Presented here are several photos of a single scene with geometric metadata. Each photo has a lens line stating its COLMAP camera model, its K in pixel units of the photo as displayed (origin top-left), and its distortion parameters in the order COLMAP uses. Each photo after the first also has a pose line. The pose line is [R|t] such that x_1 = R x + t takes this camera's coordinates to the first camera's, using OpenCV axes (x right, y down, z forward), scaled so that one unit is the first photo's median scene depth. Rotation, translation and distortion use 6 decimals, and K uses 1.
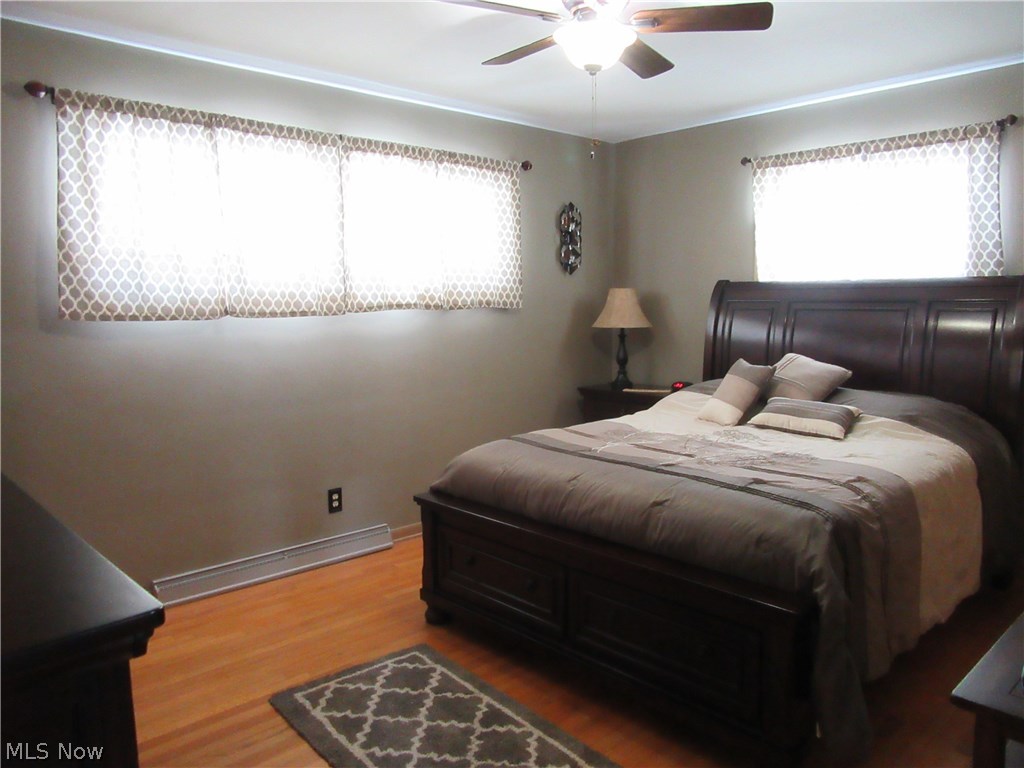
lens RADIAL K [[751.3, 0, 512.0], [0, 751.3, 384.0], [0, 0, 1]] dist [0.032186, 0.001535]
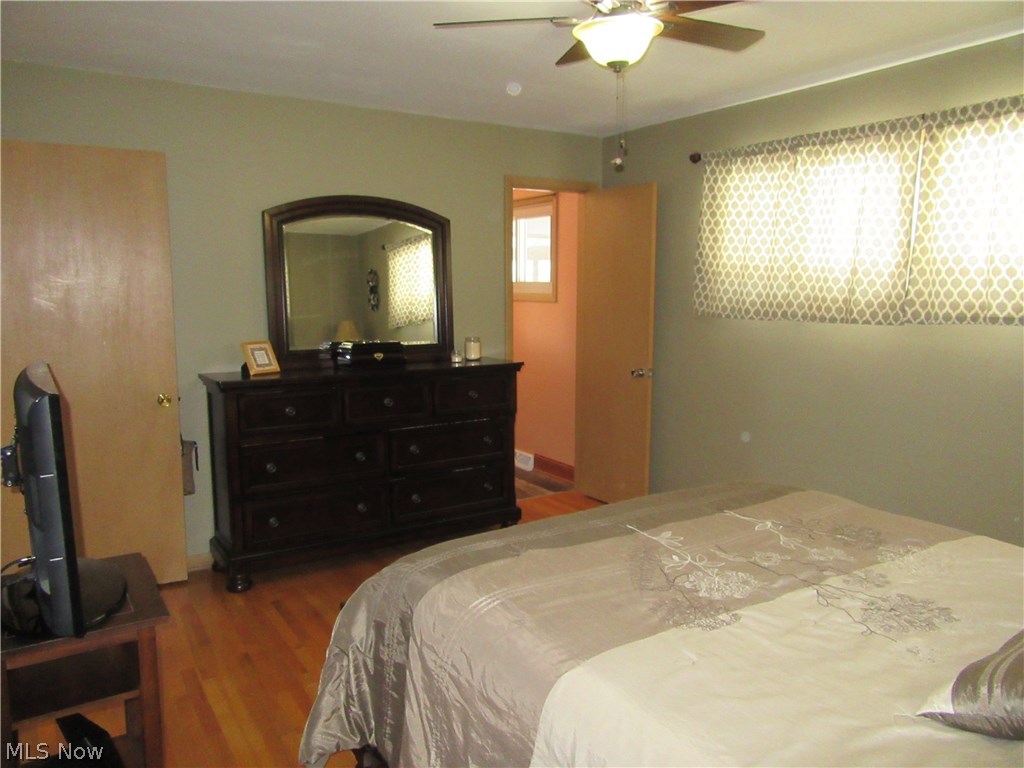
lens RADIAL K [[757.6, 0, 514.4], [0, 757.6, 384.4], [0, 0, 1]] dist [-0.006902, 0.009077]
pose [[-0.182115, 0.127597, -0.974963, 0.659494], [-0.120567, 0.981165, 0.150930, -0.096717], [0.975857, 0.145035, -0.163301, 0.677328]]
